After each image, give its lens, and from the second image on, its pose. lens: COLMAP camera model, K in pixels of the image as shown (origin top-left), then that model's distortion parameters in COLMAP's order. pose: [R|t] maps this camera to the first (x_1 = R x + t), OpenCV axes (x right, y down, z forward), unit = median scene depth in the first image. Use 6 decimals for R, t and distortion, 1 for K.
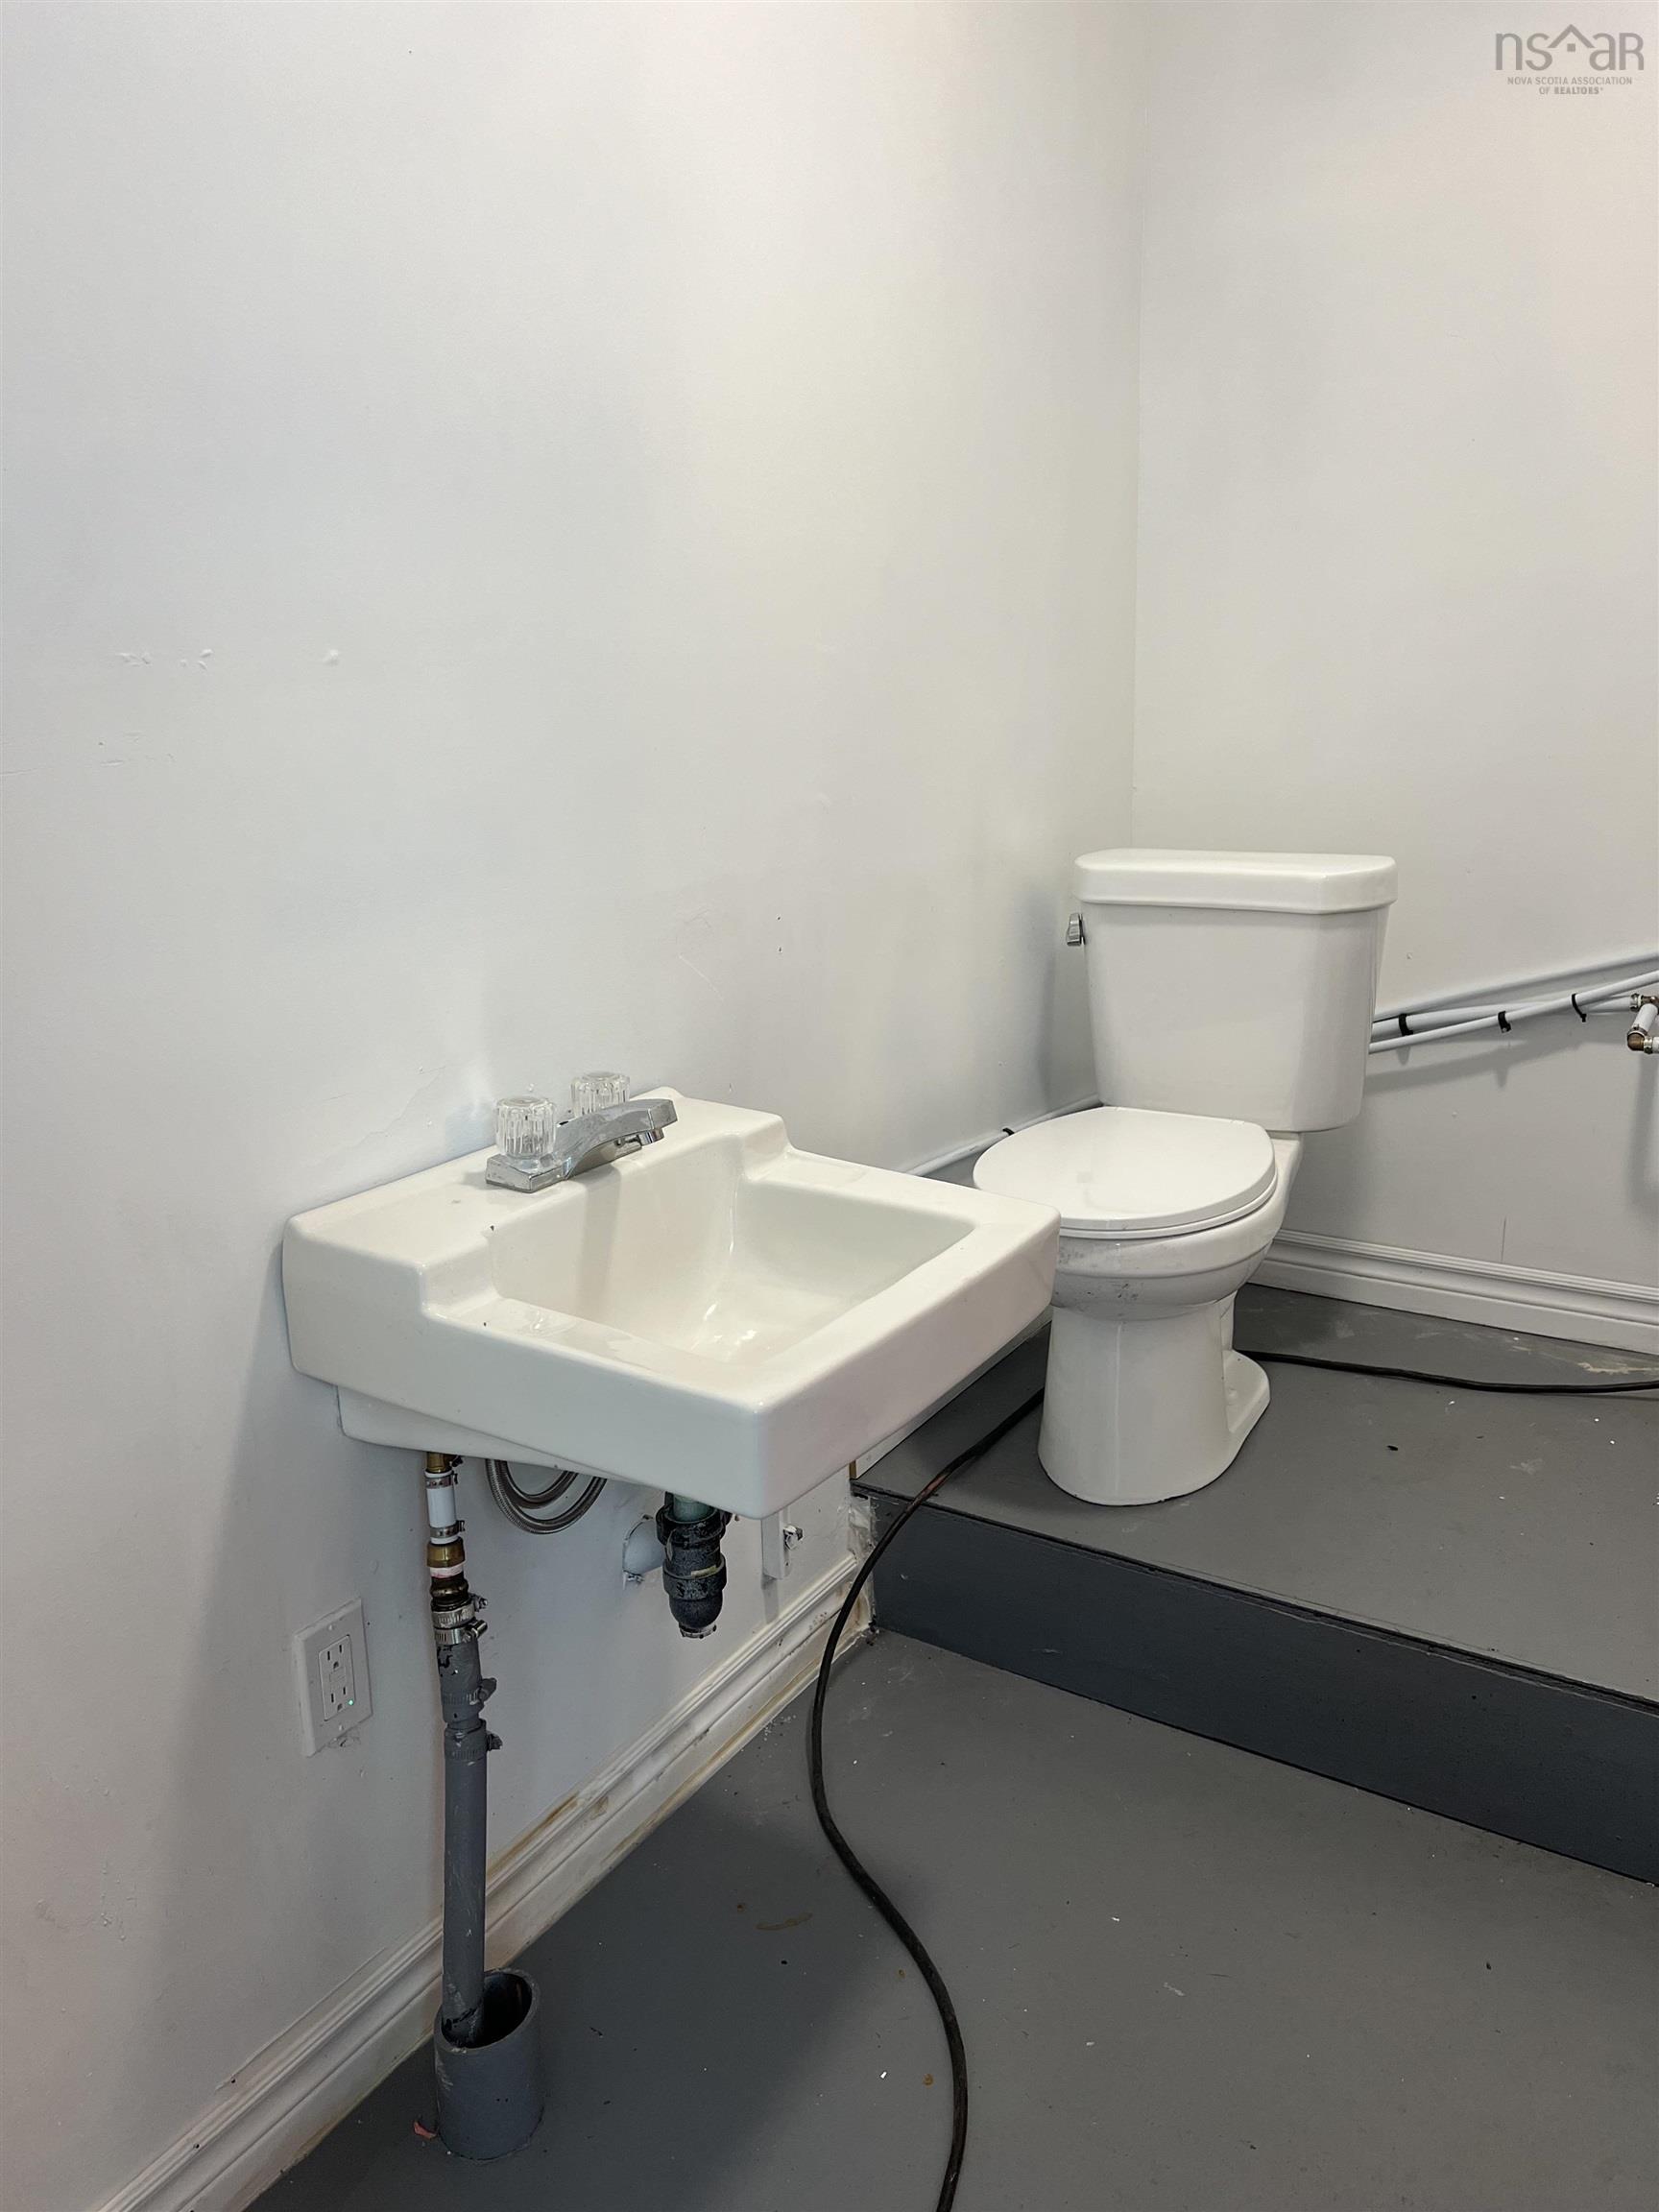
lens RADIAL K [[1694.1, 0, 840.3], [0, 1694.1, 1105.4], [0, 0, 1]] dist [0.049706, -0.026311]
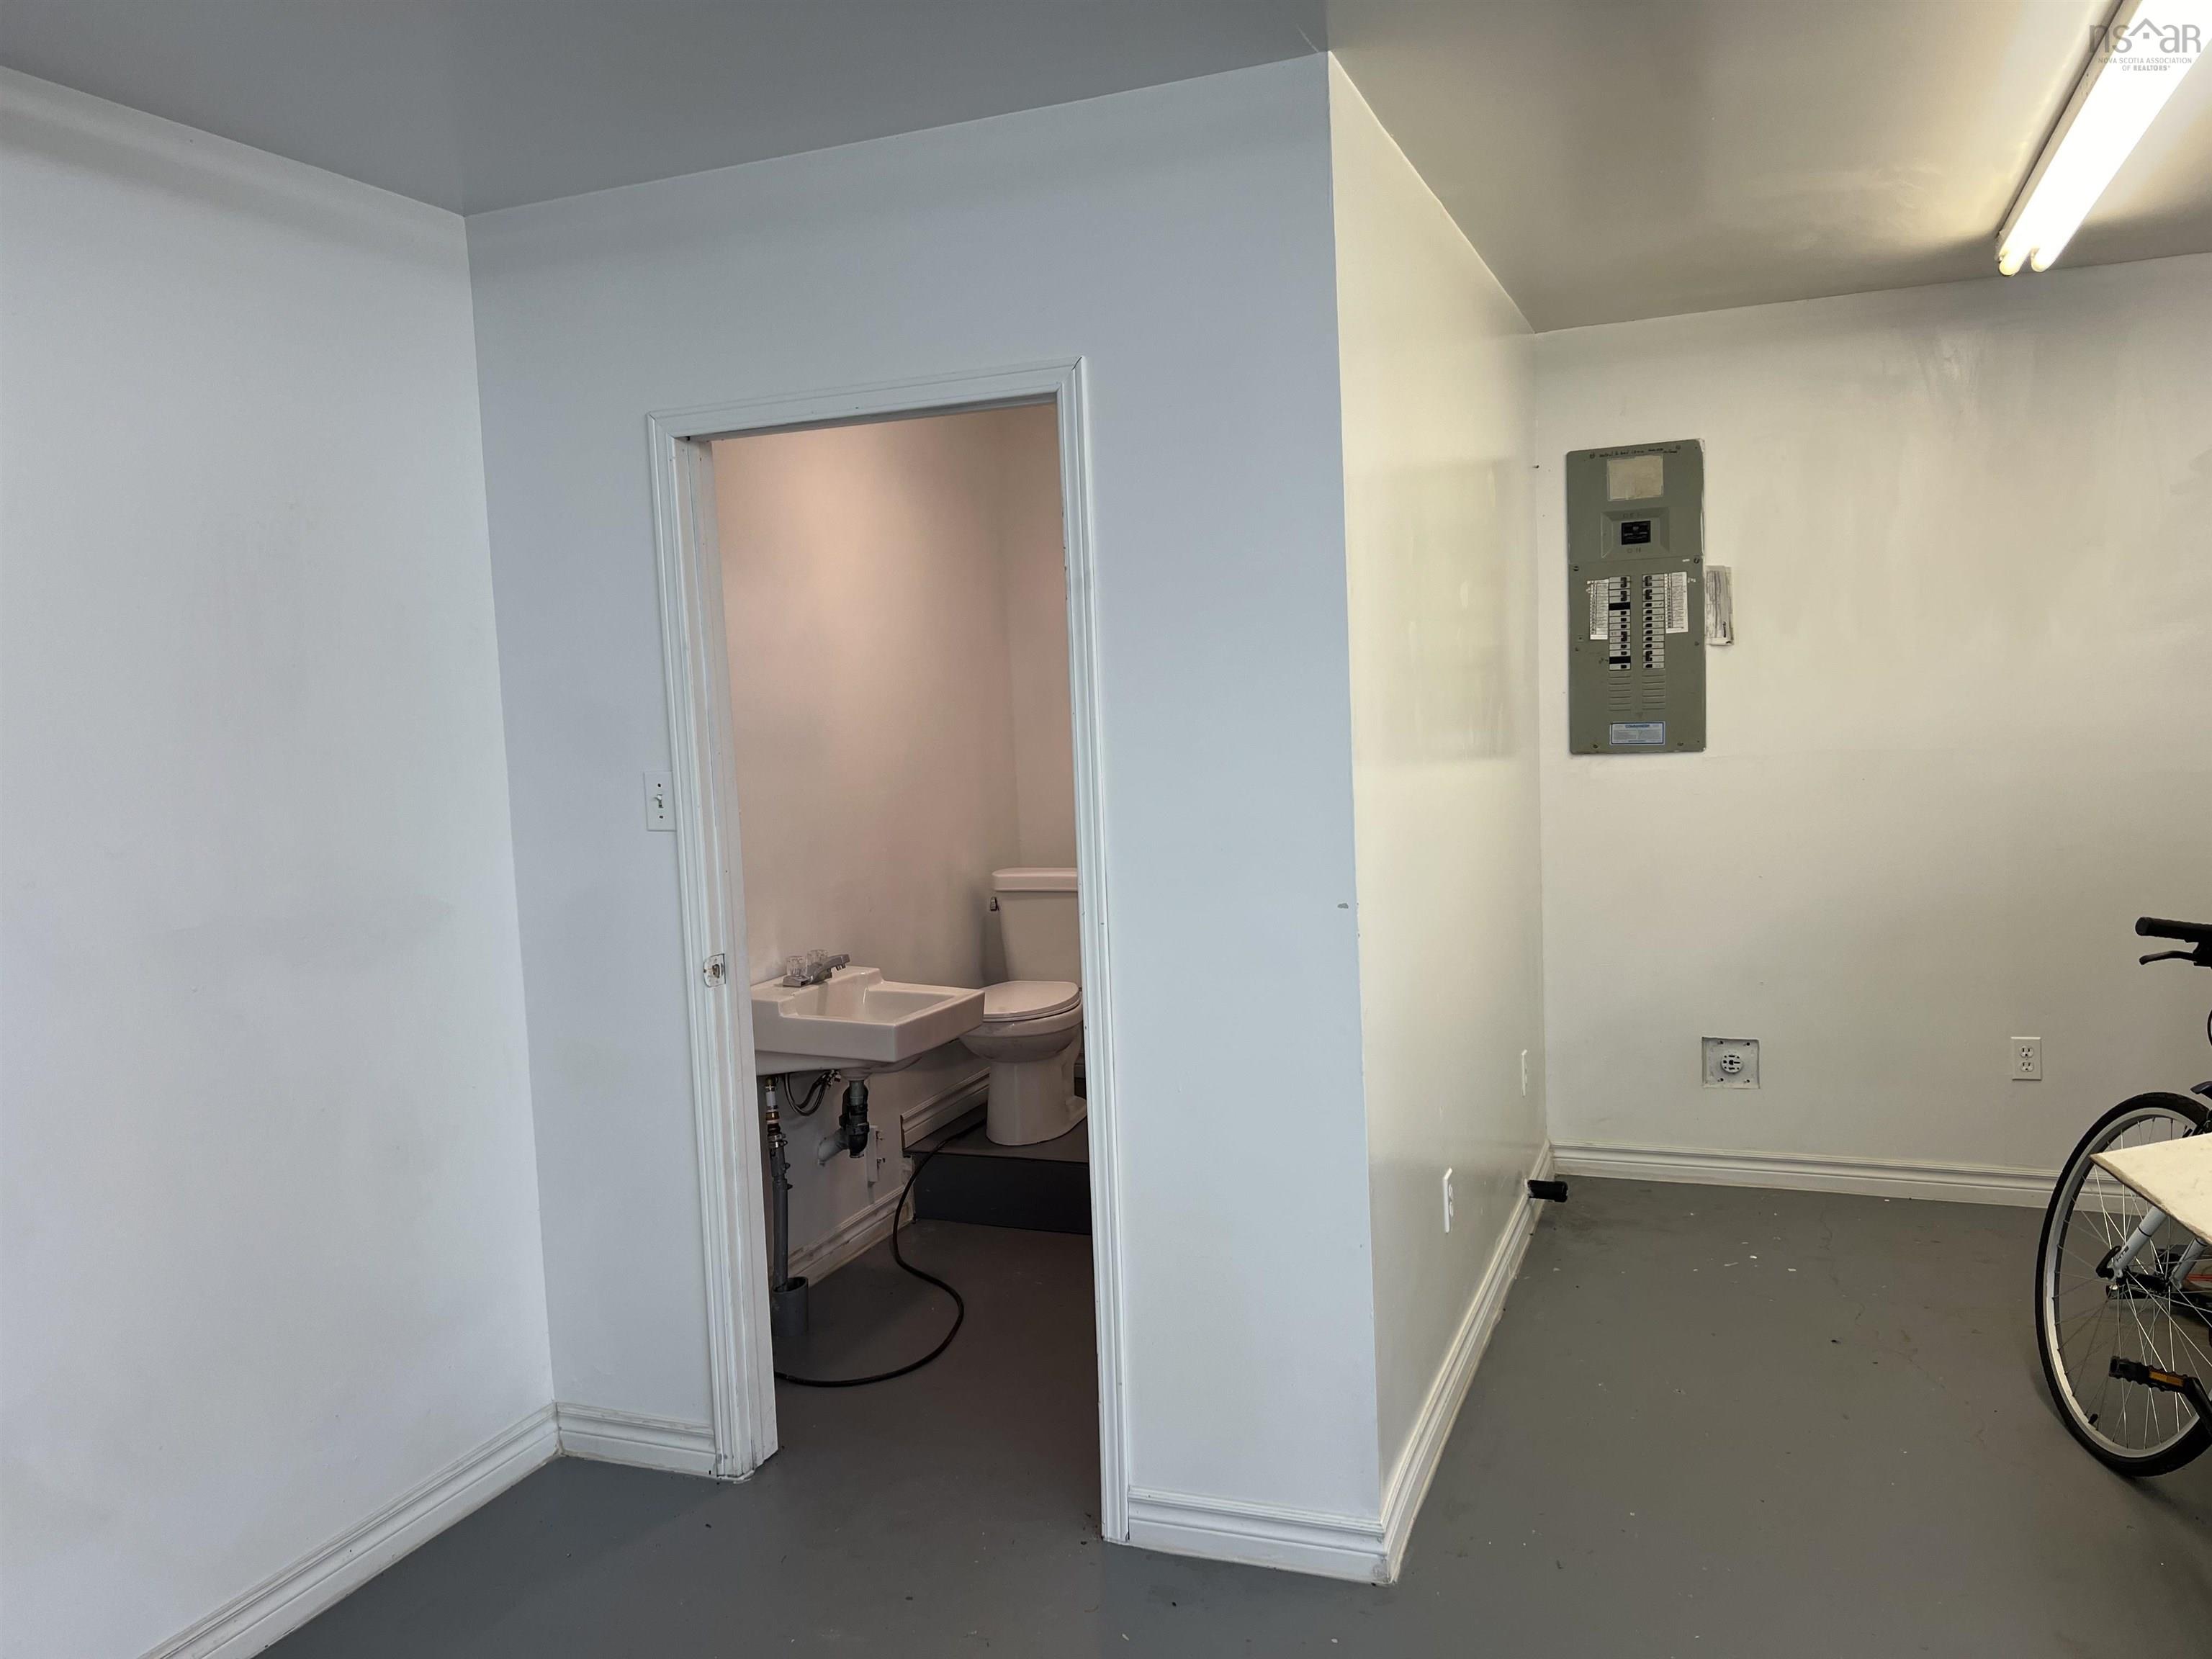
lens RADIAL K [[1694.1, 0, 1109.6], [0, 1694.1, 825.1], [0, 0, 1]] dist [0.049706, -0.026311]
pose [[0.983260, -0.024250, 0.180589, -0.126841], [0.056933, 0.982369, -0.178070, 0.228564], [-0.173087, 0.185371, 0.967305, -1.370854]]
